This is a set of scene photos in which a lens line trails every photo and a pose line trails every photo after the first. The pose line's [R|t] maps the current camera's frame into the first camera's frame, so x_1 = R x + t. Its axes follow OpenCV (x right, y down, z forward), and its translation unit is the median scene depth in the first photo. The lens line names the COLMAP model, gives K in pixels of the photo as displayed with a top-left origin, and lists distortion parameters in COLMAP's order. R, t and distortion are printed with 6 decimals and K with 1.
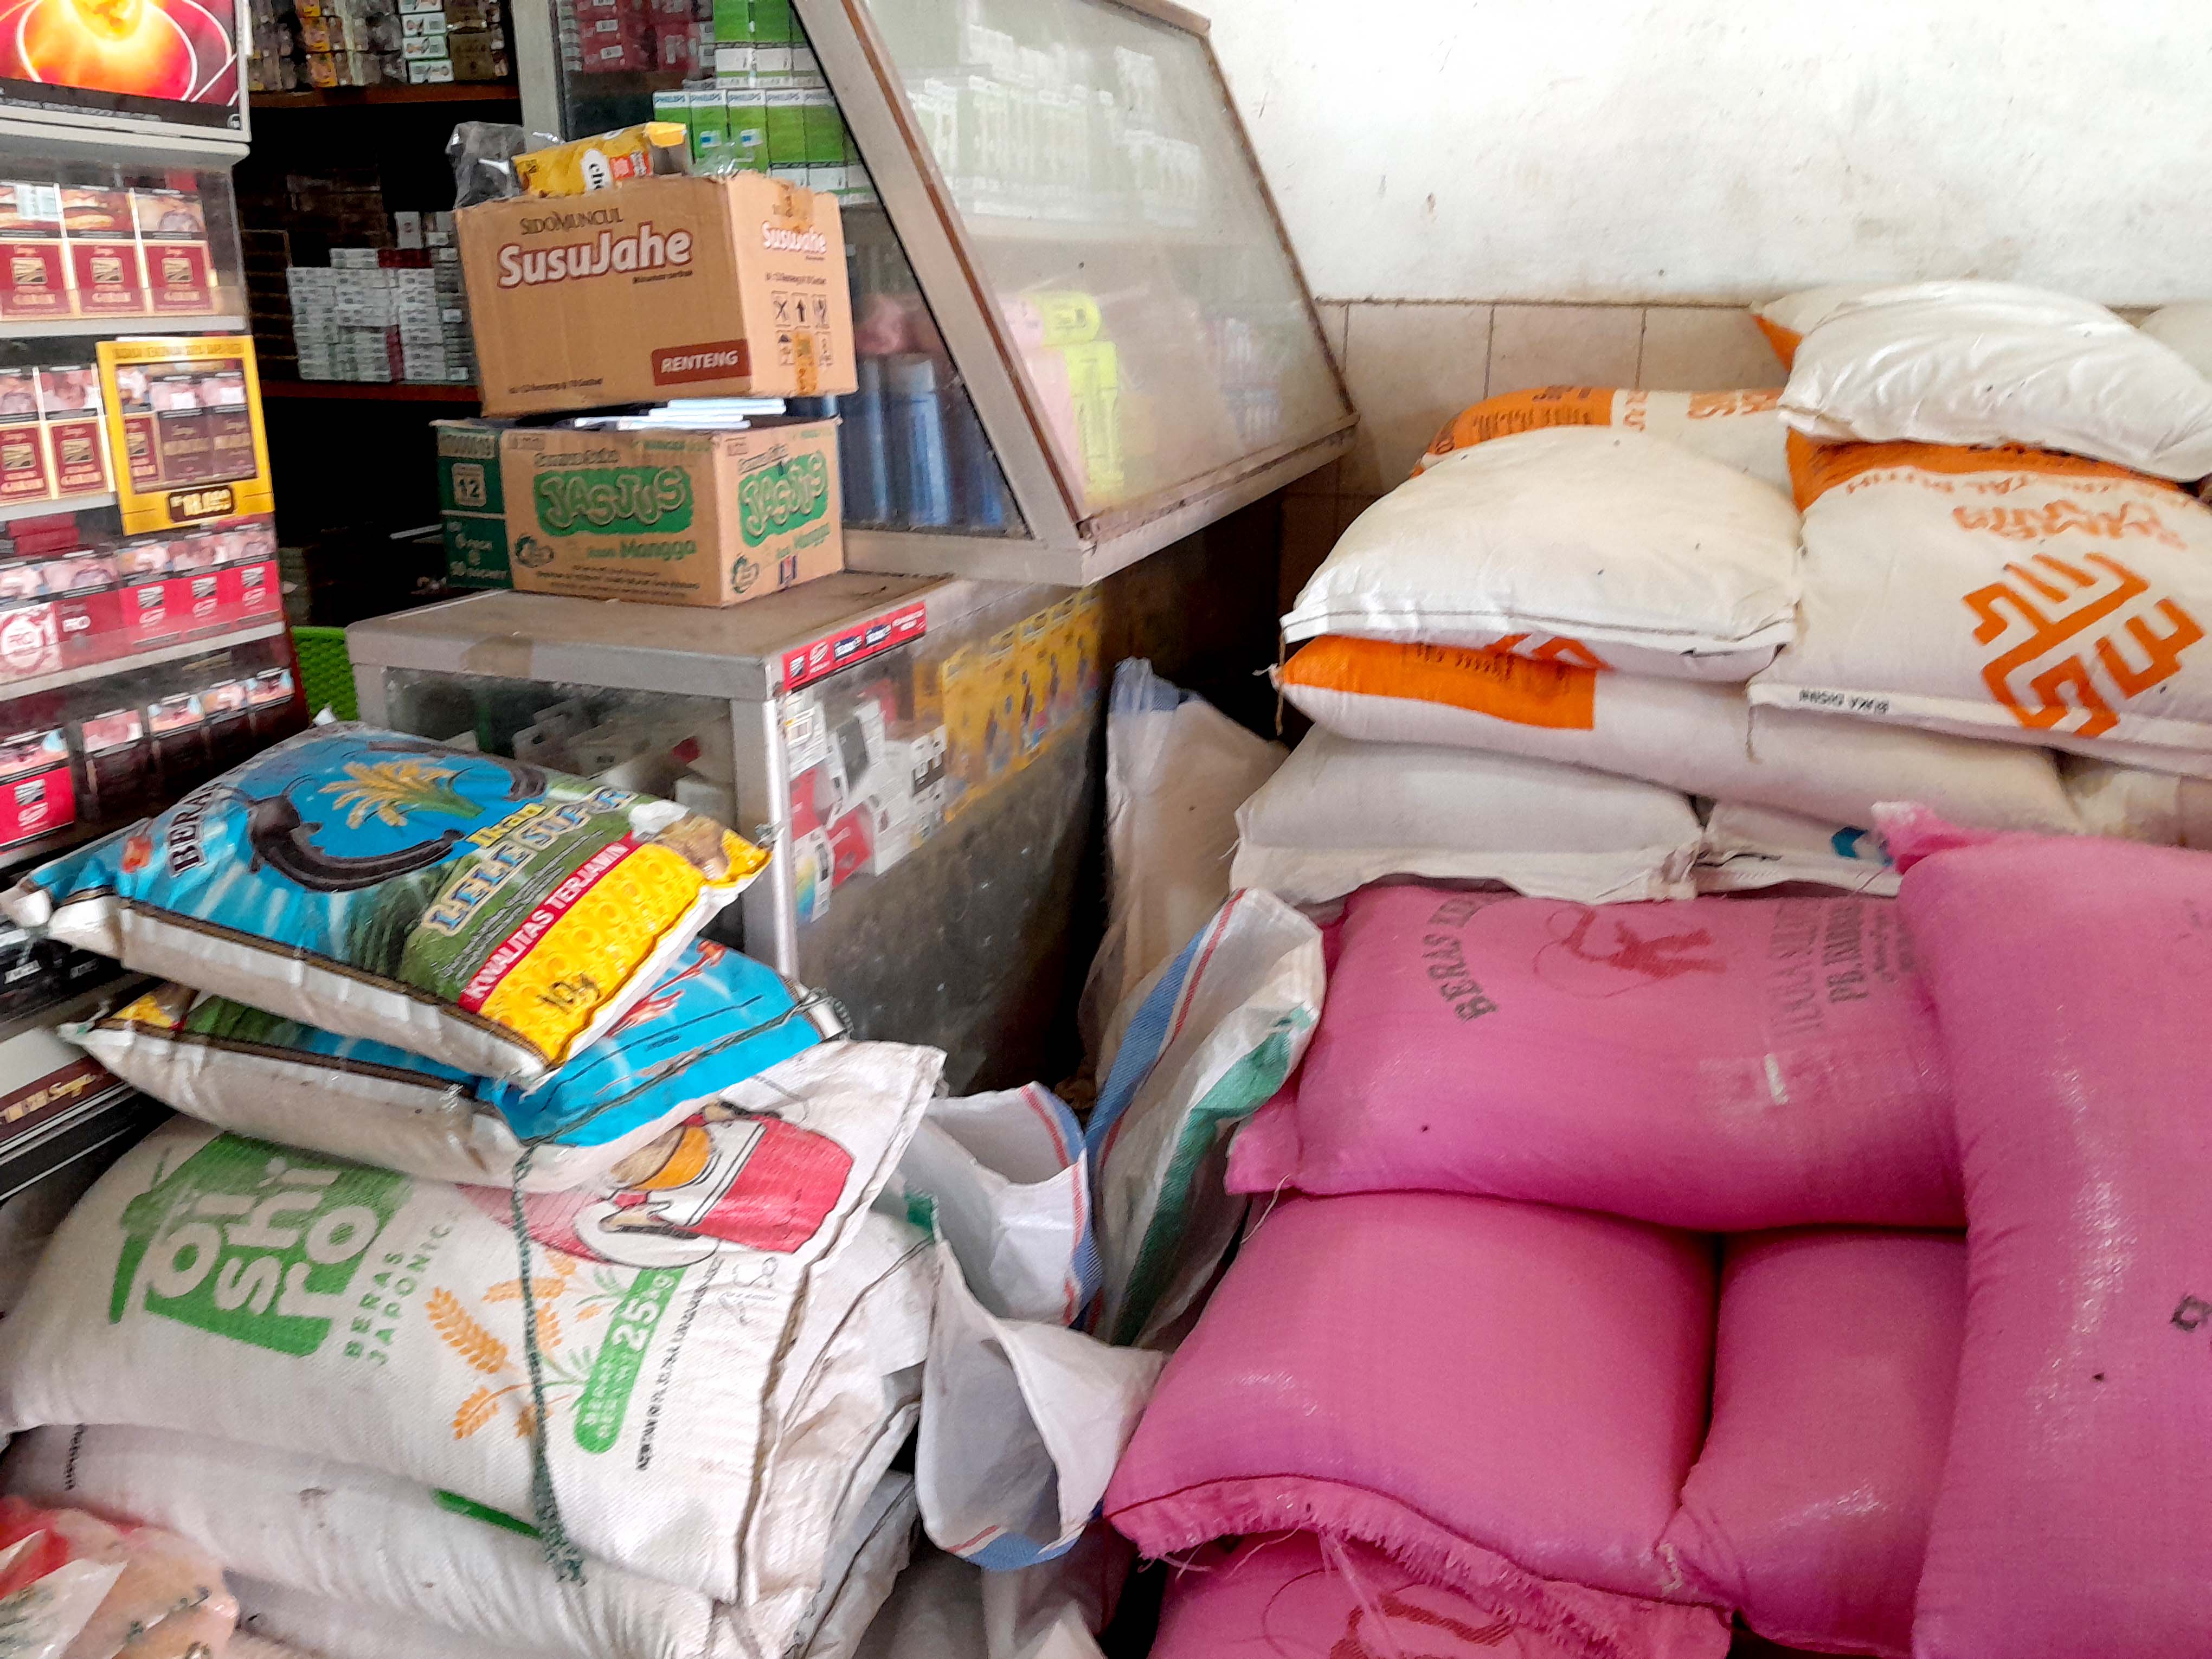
lens RADIAL K [[1773.8, 0, 1100.1], [0, 1773.8, 805.3], [0, 0, 1]] dist [0.007829, -0.003087]
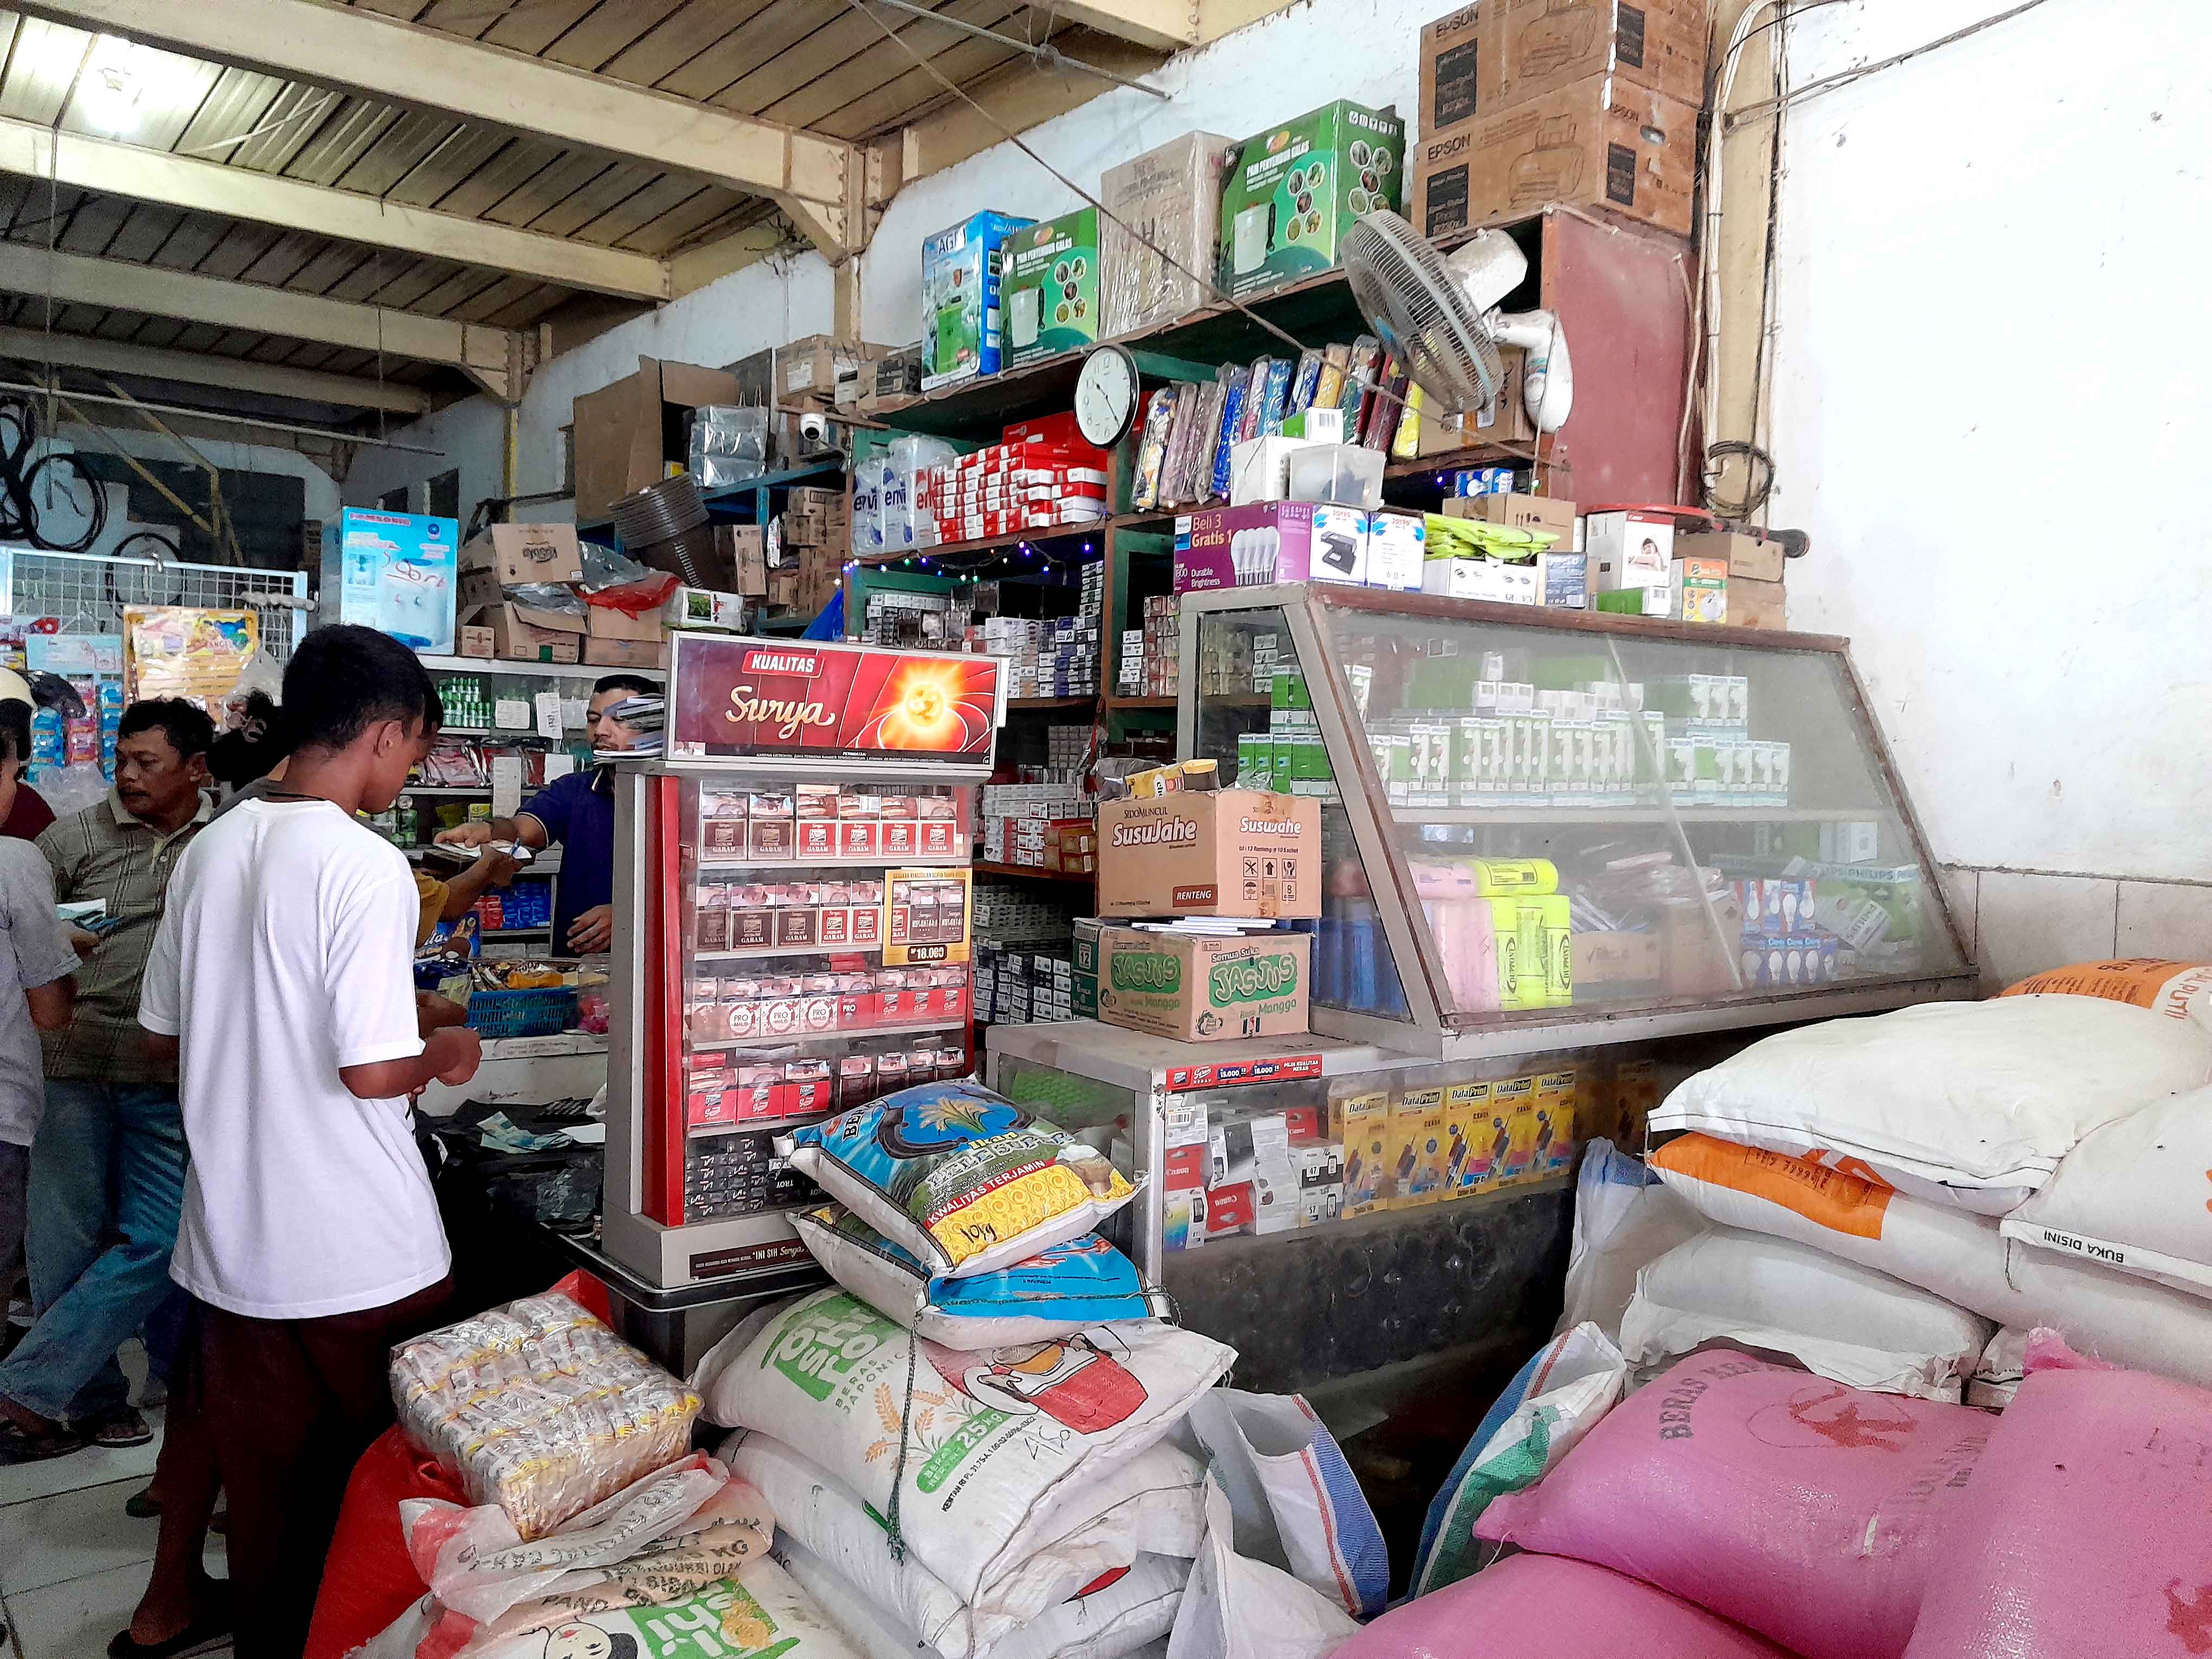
lens RADIAL K [[1729.4, 0, 1094.3], [0, 1729.4, 816.2], [0, 0, 1]] dist [0.160422, -0.282179]
pose [[0.820538, 0.037441, -0.570364, 0.695591], [-0.187285, 0.960379, -0.206389, 0.037222], [0.540038, 0.276171, 0.795040, -0.413219]]
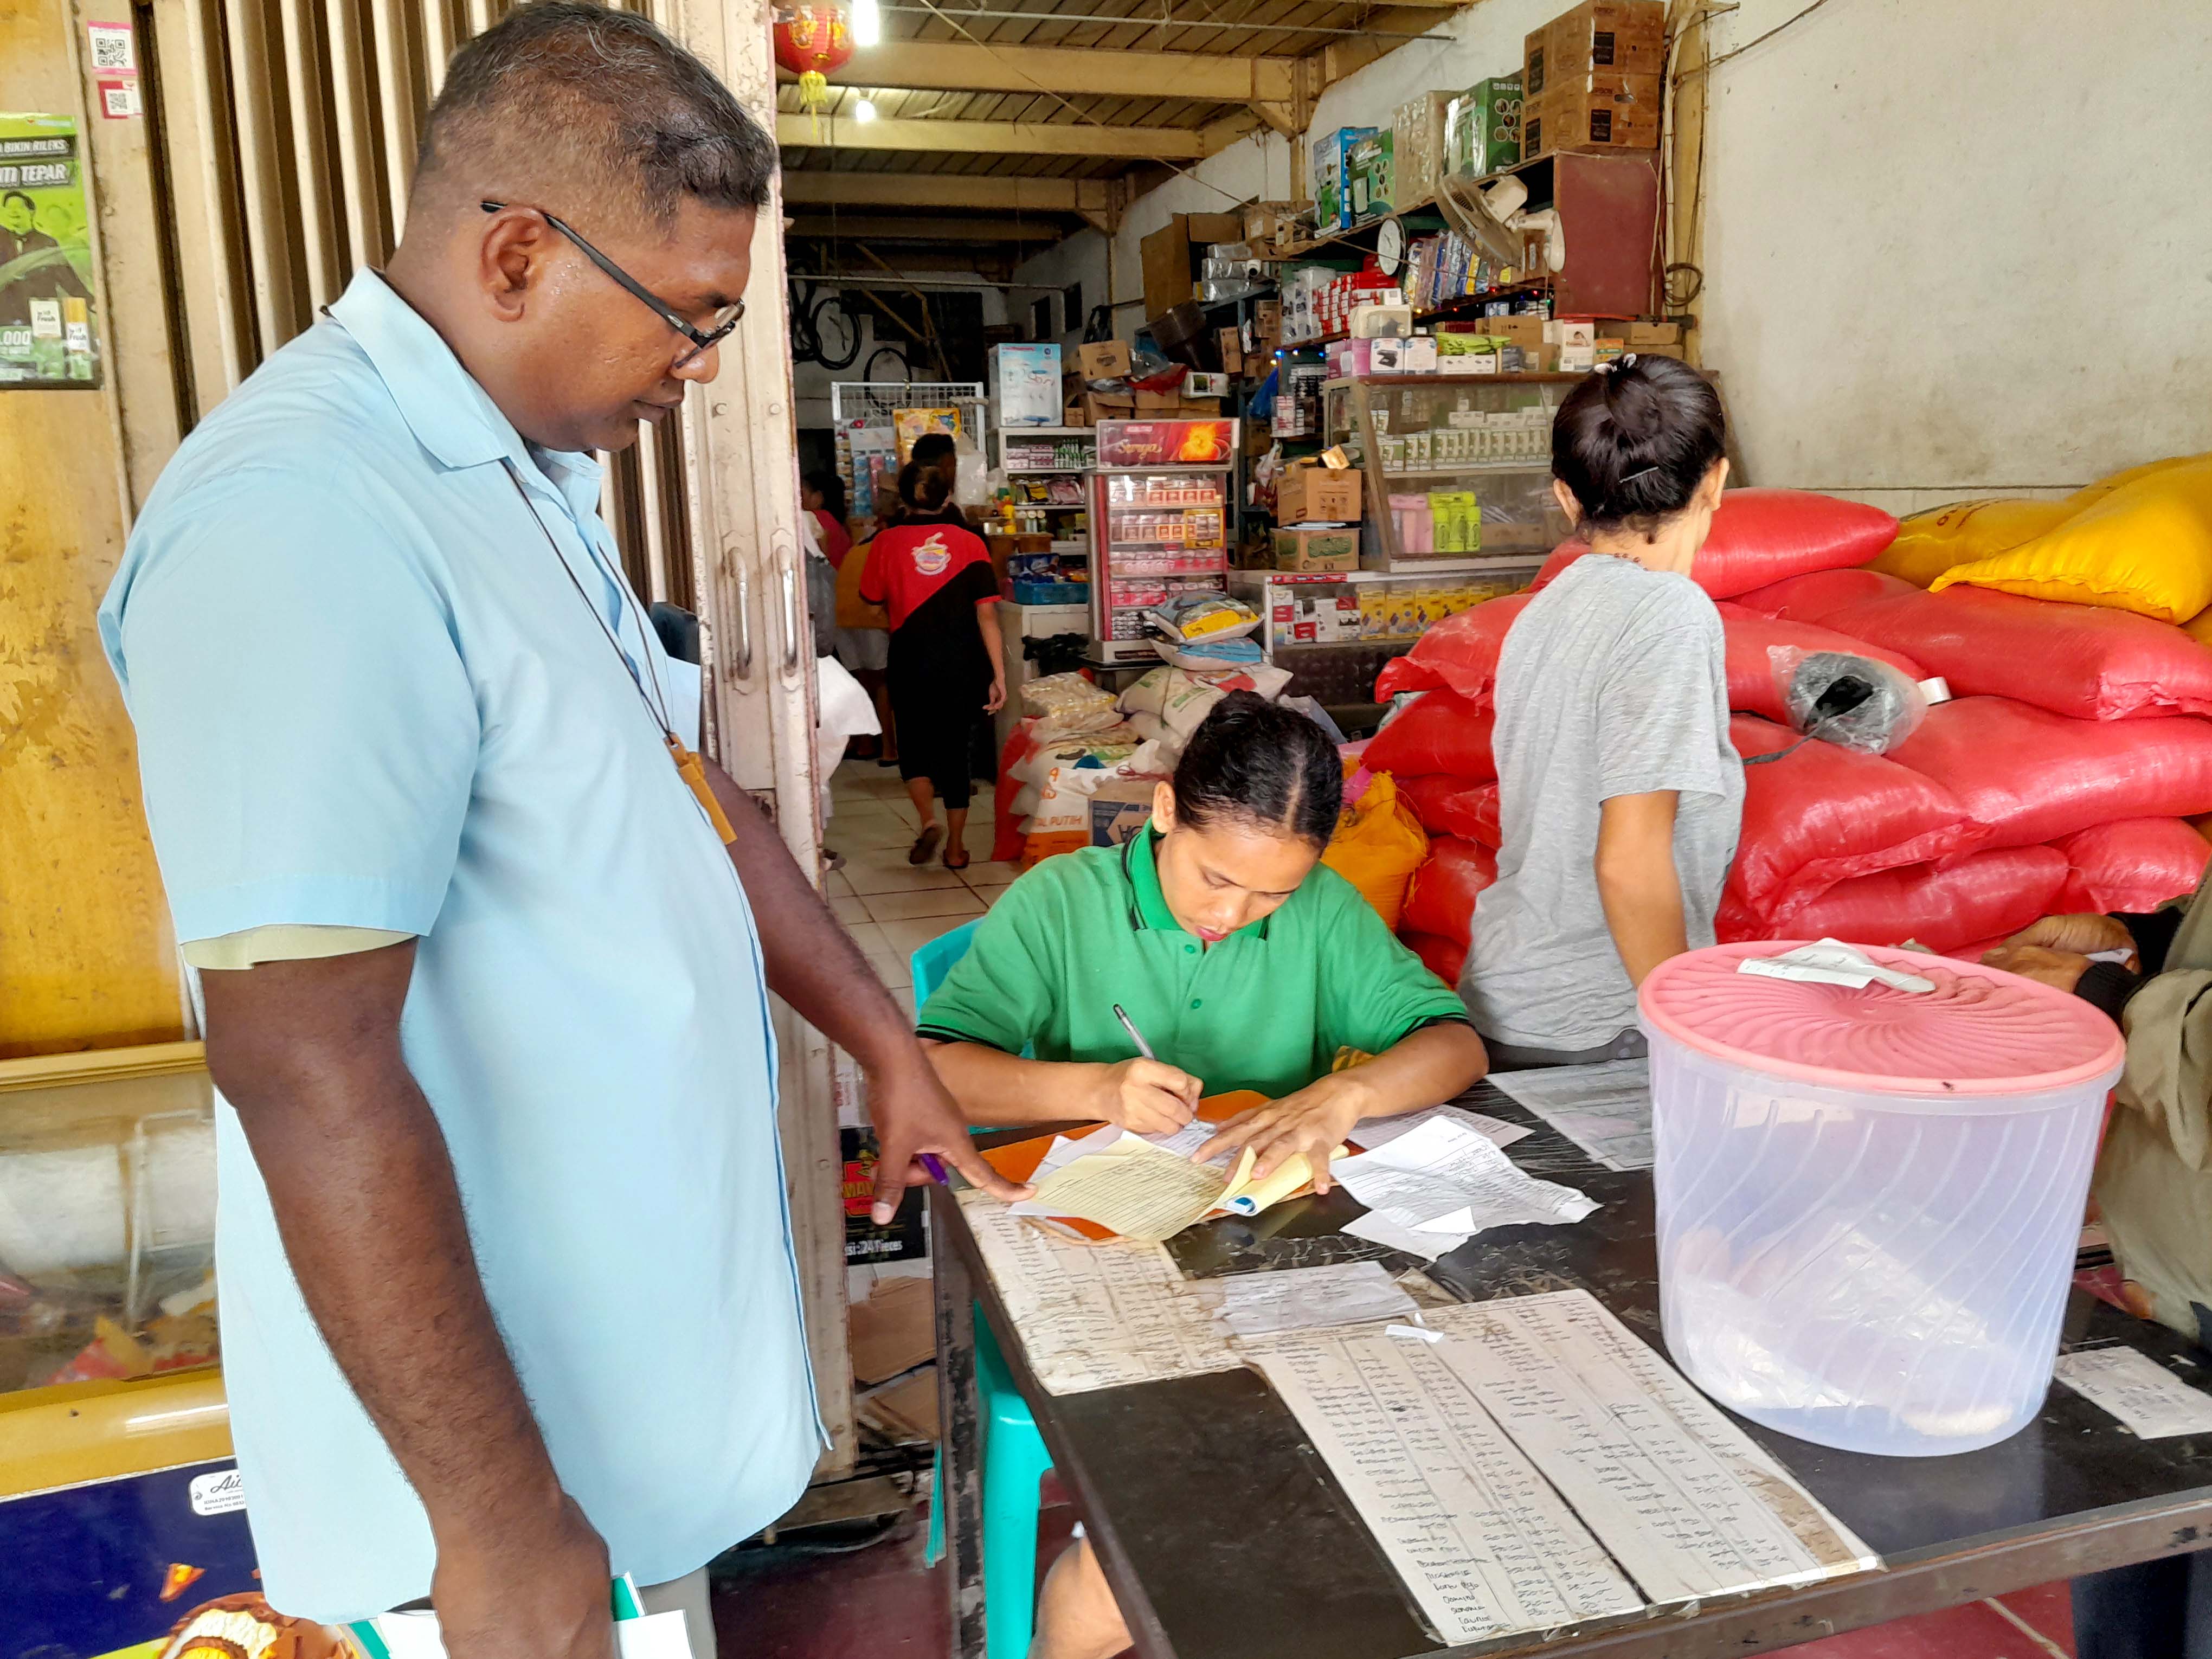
lens RADIAL K [[1729.4, 0, 1094.3], [0, 1729.4, 816.2], [0, 0, 1]] dist [0.160422, -0.282179]
pose [[0.561039, 0.131759, -0.817236, 3.276323], [-0.210489, 0.977509, 0.013096, 0.553933], [0.800581, 0.164671, 0.576154, -1.820227]]
